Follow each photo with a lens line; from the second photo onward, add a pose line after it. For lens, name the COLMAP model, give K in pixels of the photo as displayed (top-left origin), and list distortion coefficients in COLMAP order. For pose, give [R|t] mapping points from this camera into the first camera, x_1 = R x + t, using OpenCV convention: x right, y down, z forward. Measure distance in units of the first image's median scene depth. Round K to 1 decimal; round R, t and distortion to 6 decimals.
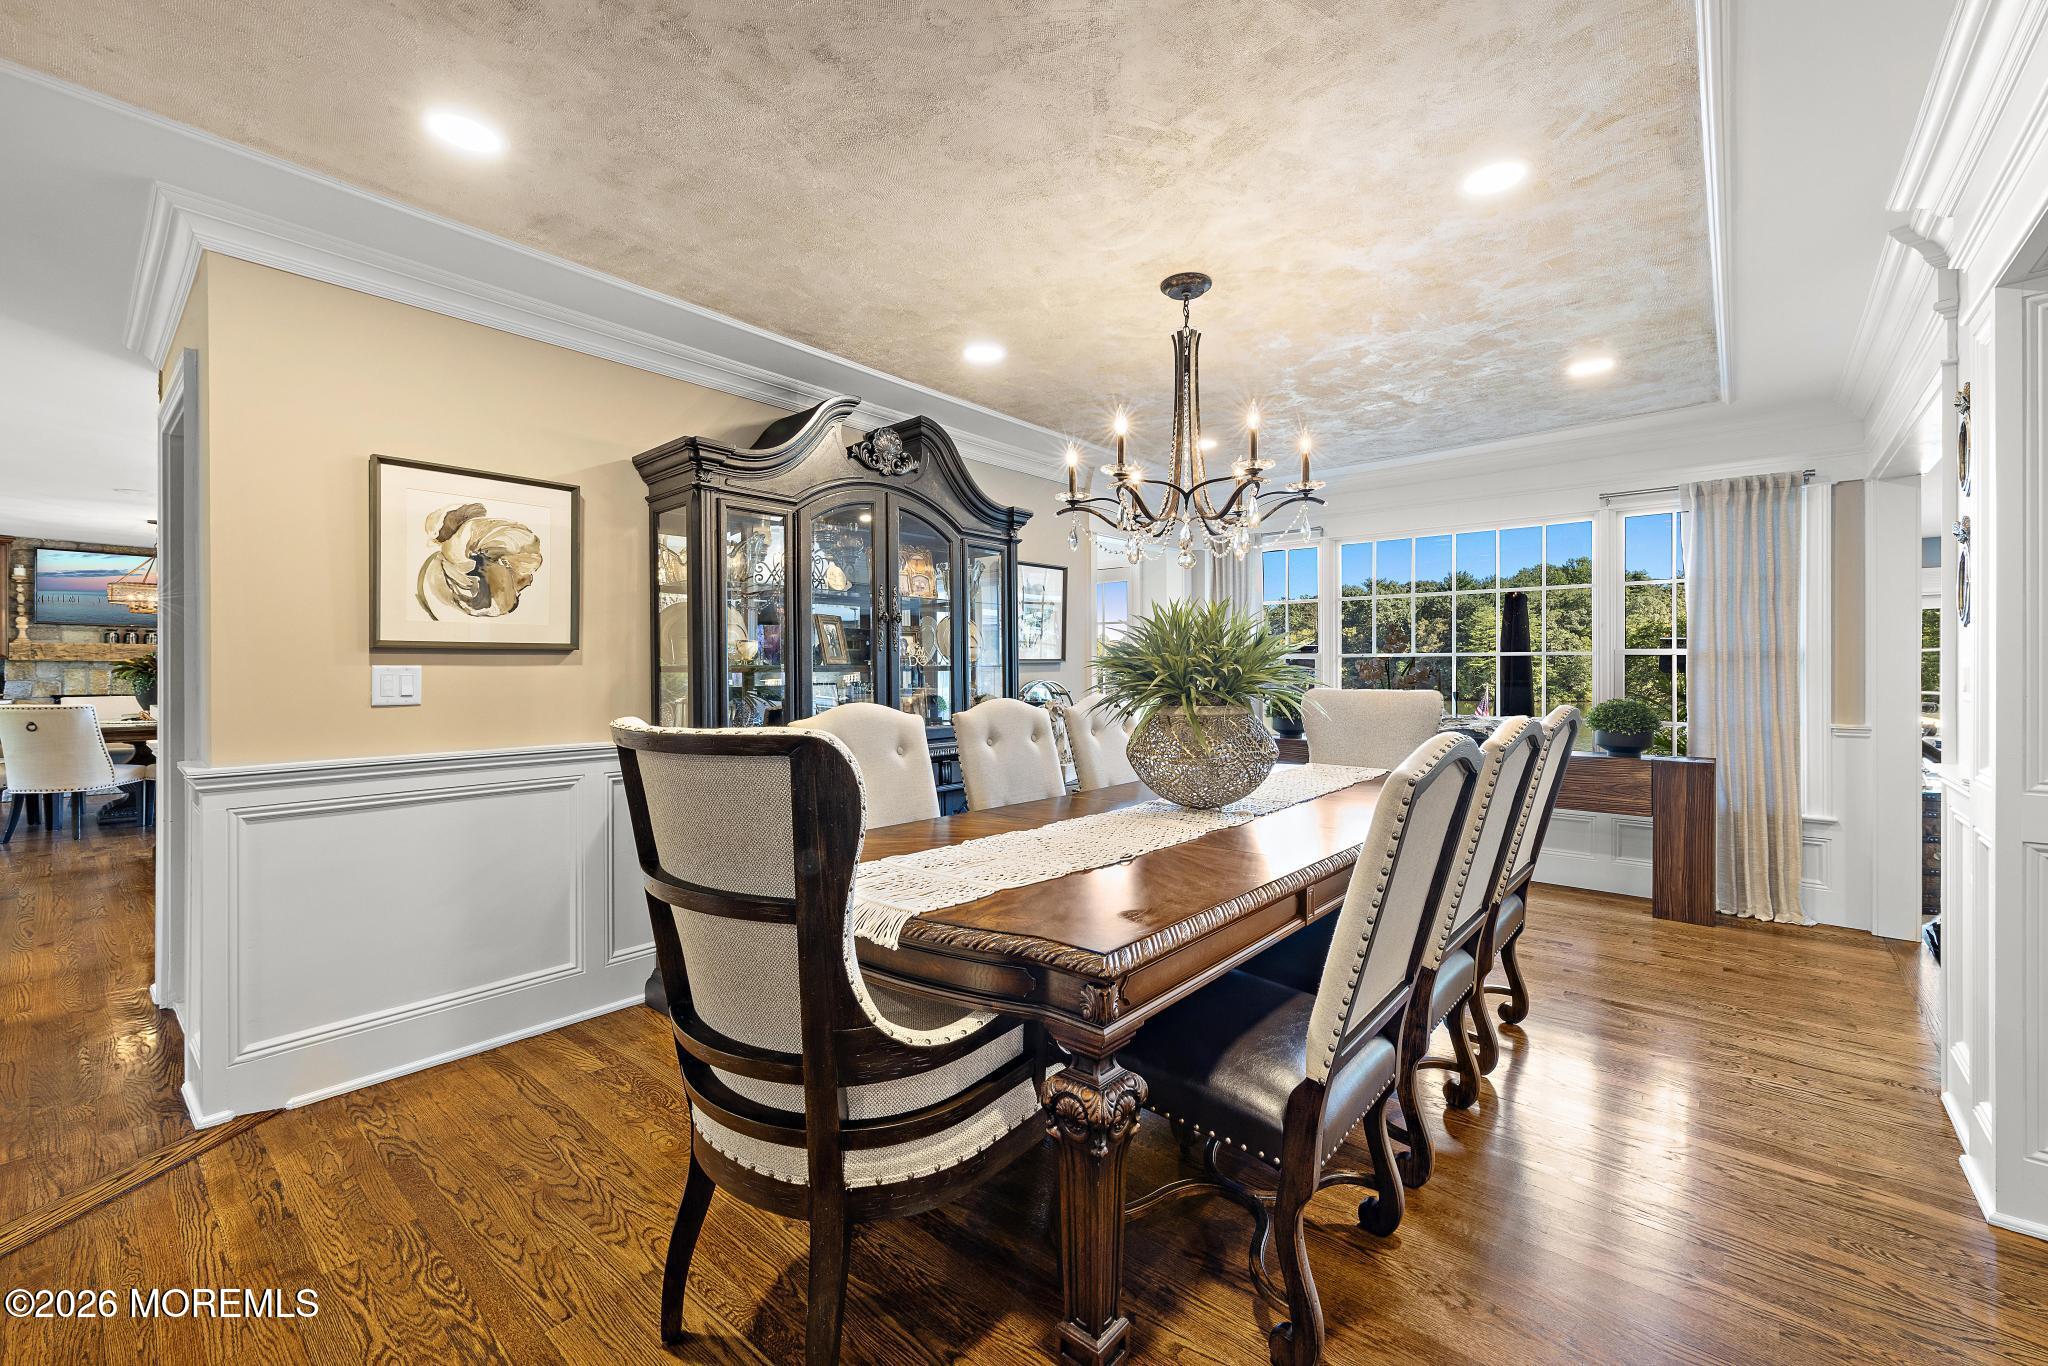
lens RADIAL K [[833.1, 0, 1040.5], [0, 833.1, 670.6], [0, 0, 1]] dist [0.006558, 0.000349]
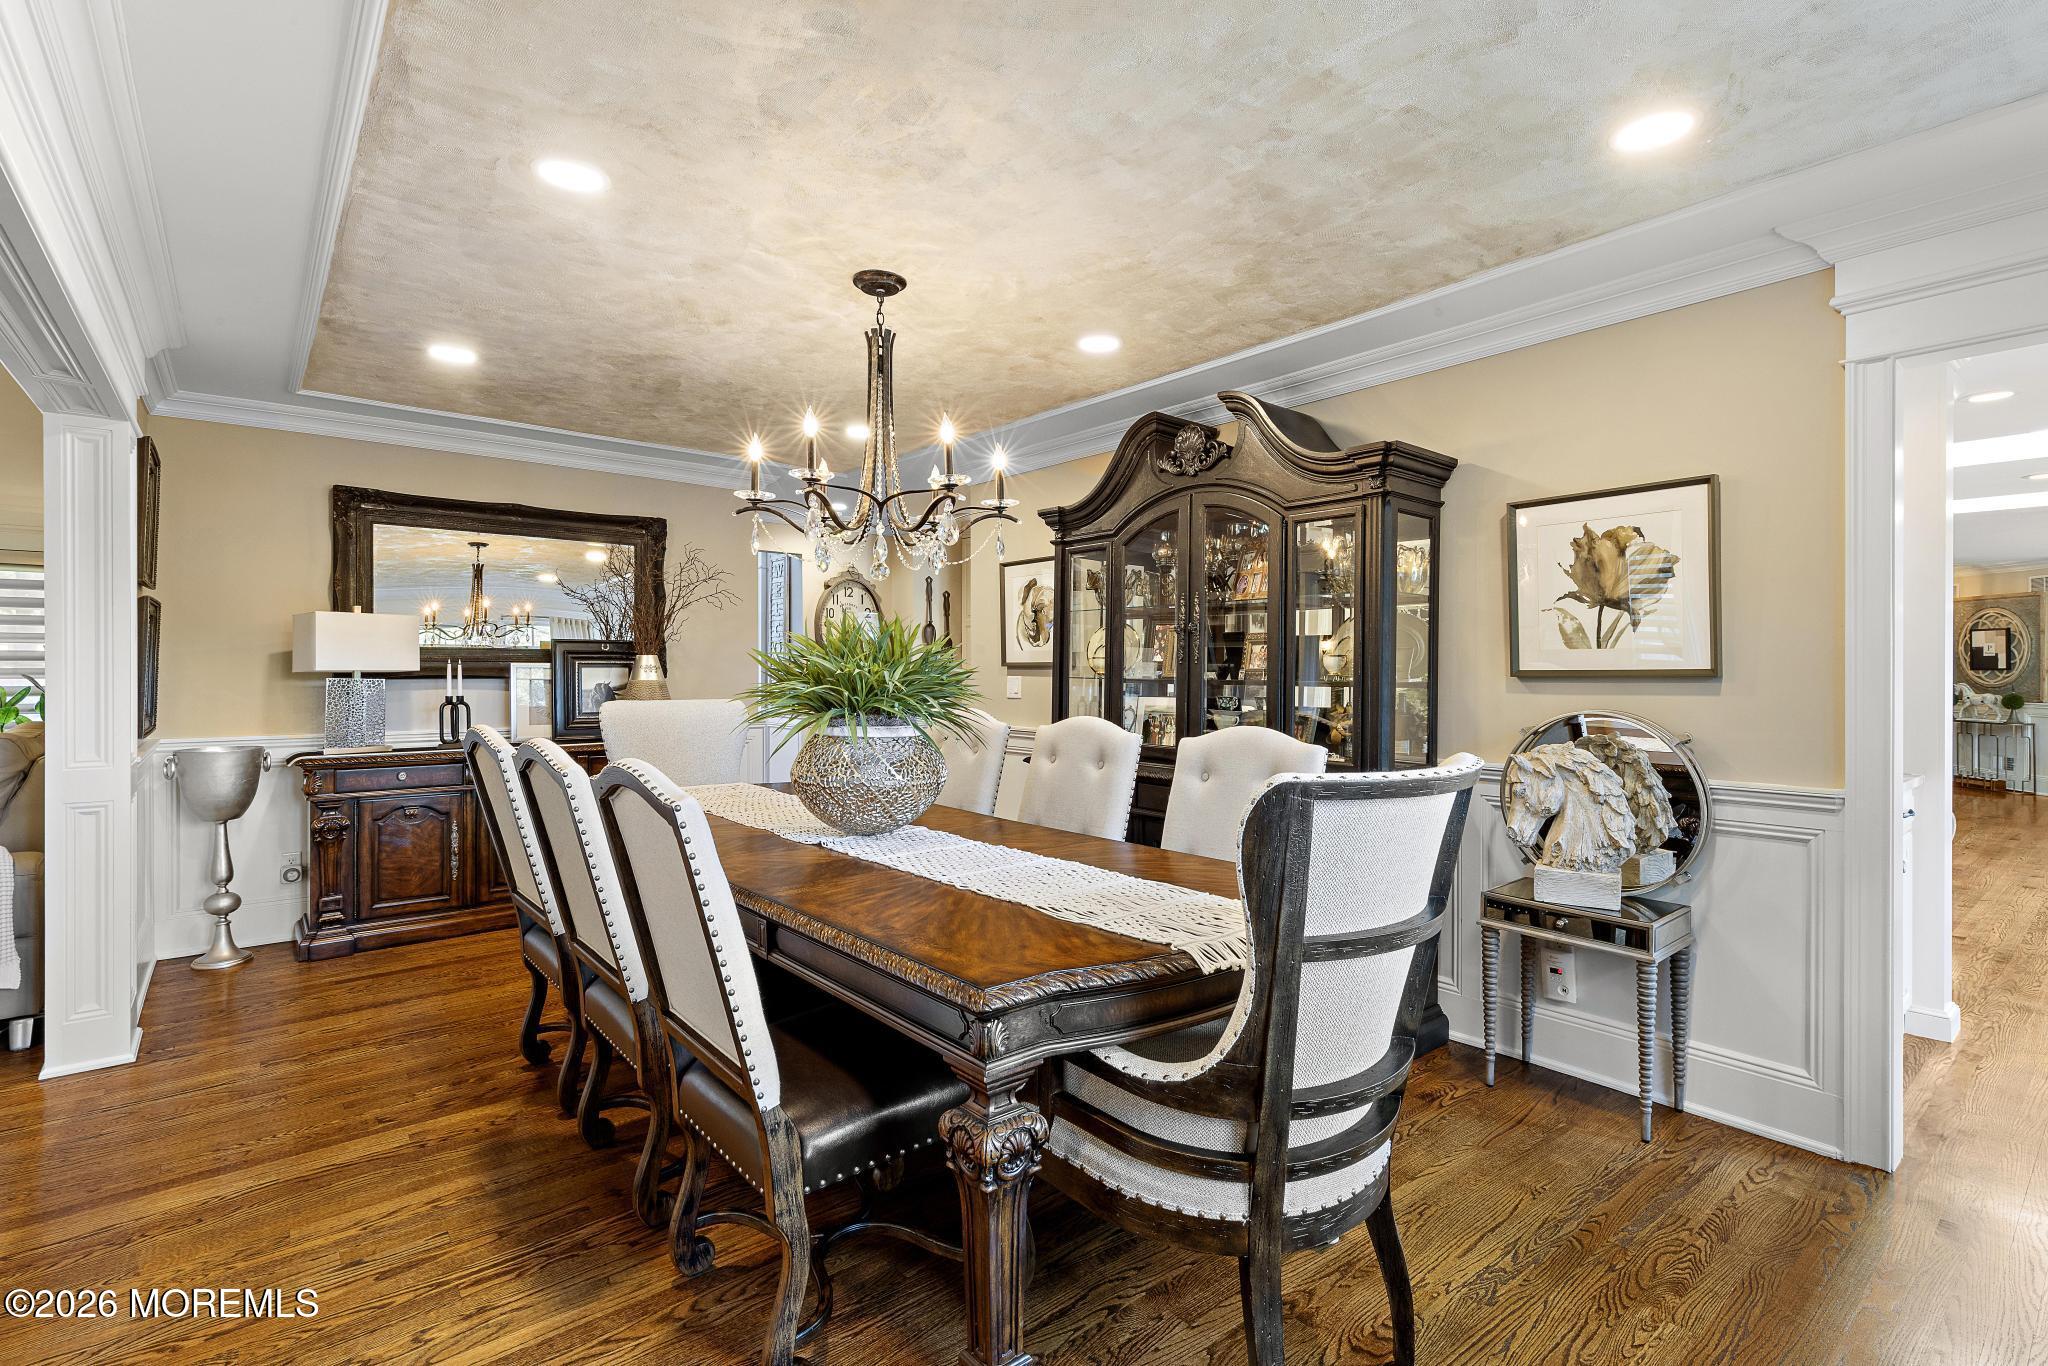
lens RADIAL K [[948.0, 0, 1027.3], [0, 948.0, 677.3], [0, 0, 1]] dist [0.001979, -0.000485]
pose [[-0.188953, 0.010680, -0.981928, 1.139620], [-0.006151, 0.999908, 0.012059, -0.026201], [0.981967, 0.008318, -0.188870, 1.304693]]
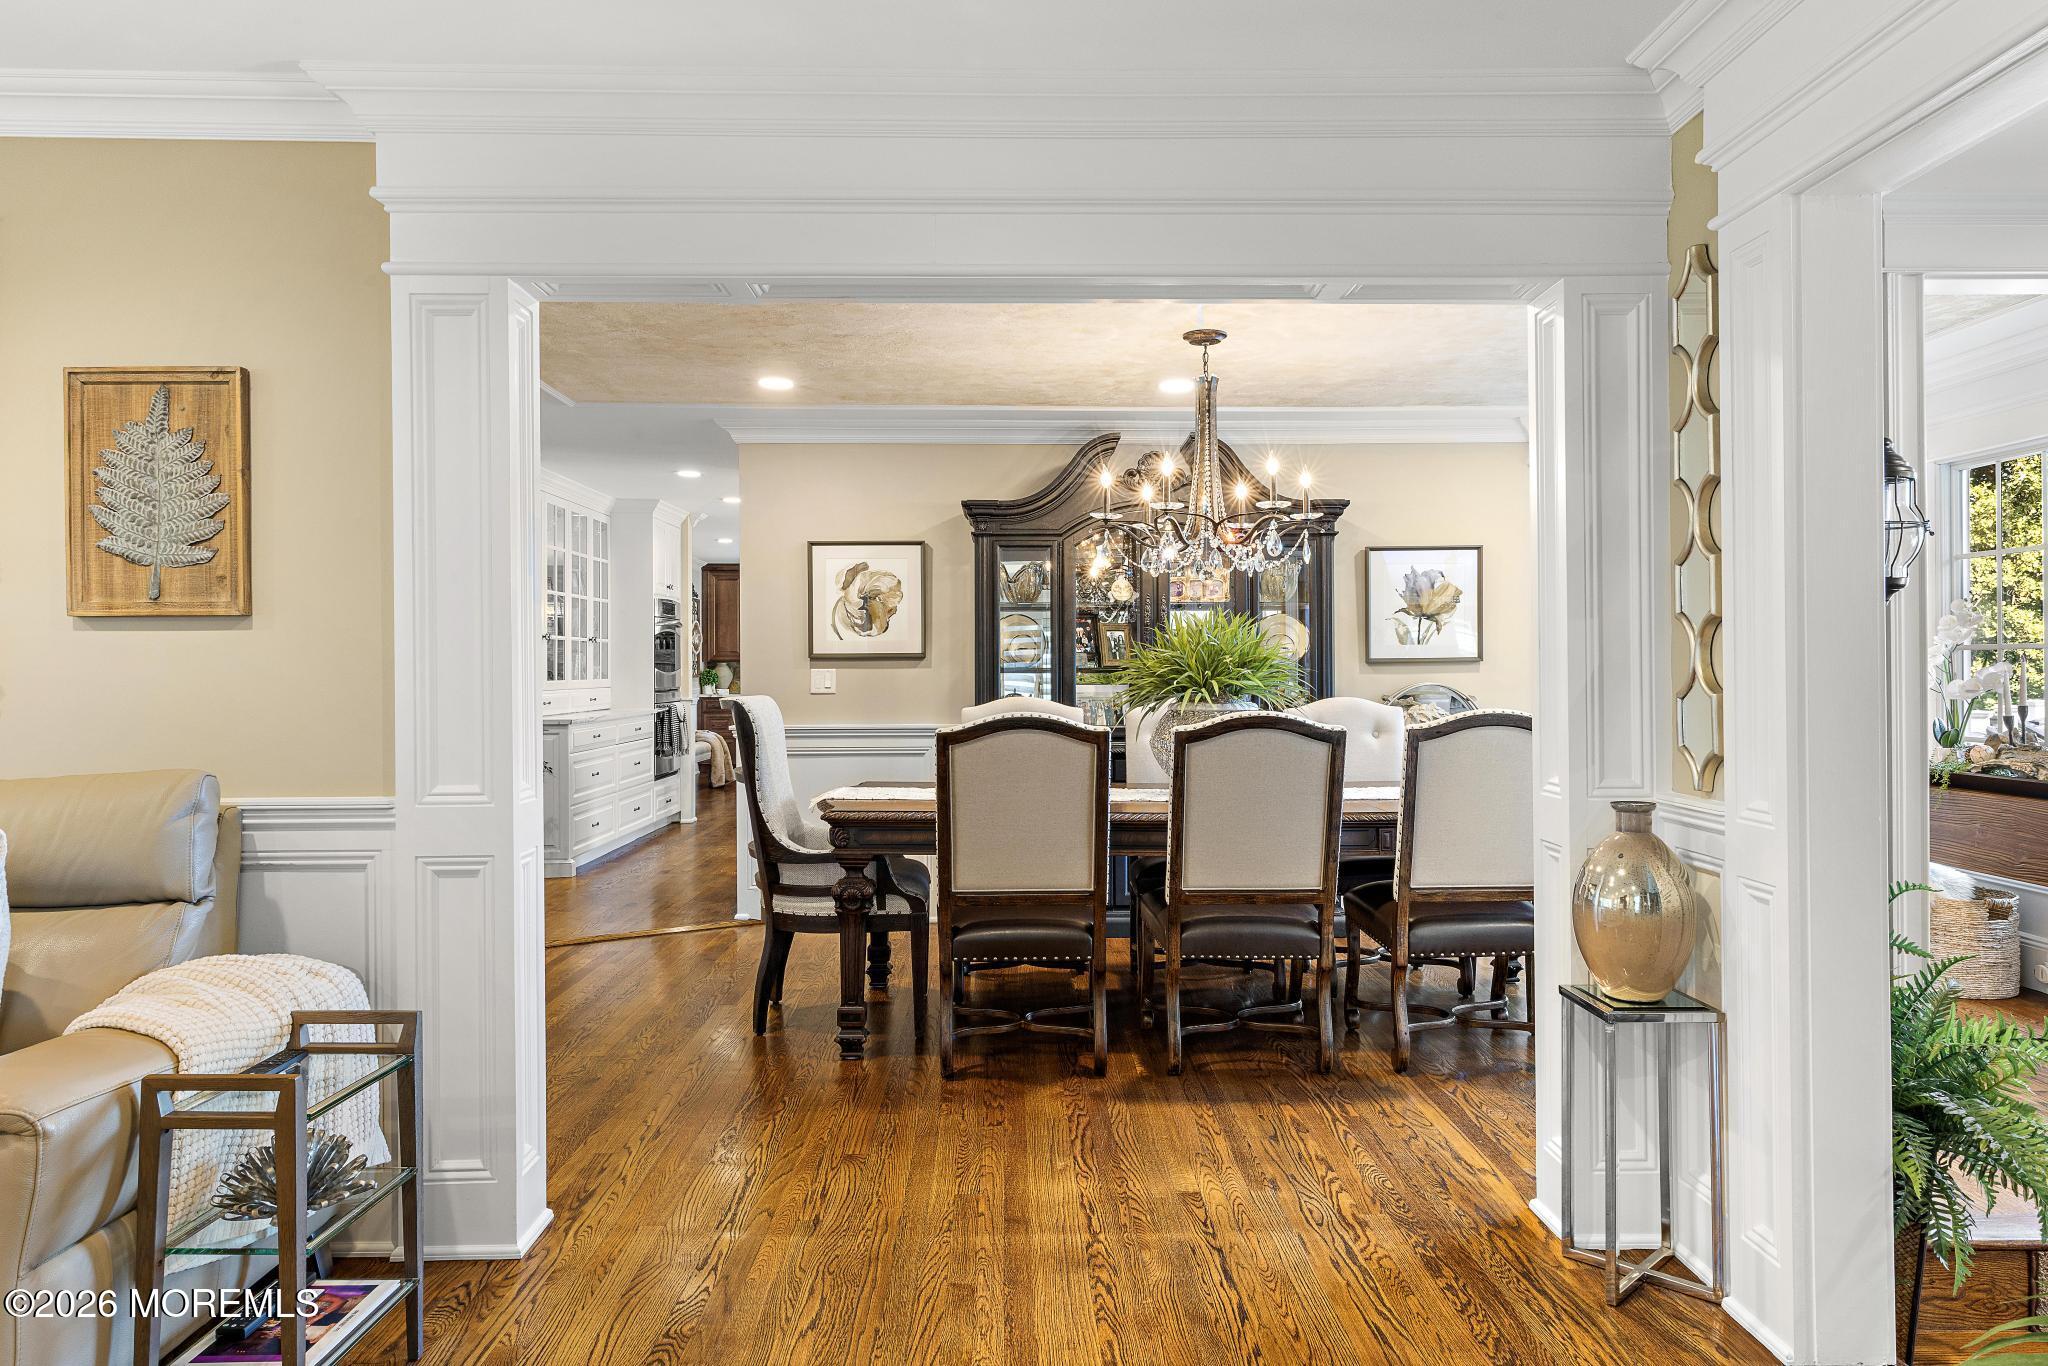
lens RADIAL K [[1362.4, 0, 1022.9], [0, 1362.4, 672.2], [0, 0, 1]] dist [0.001158, 0.000779]
pose [[0.652999, 0.001879, -0.757356, 1.348658], [-0.001020, 0.999998, 0.001601, -0.003991], [0.757358, -0.000273, 0.653000, -0.384900]]
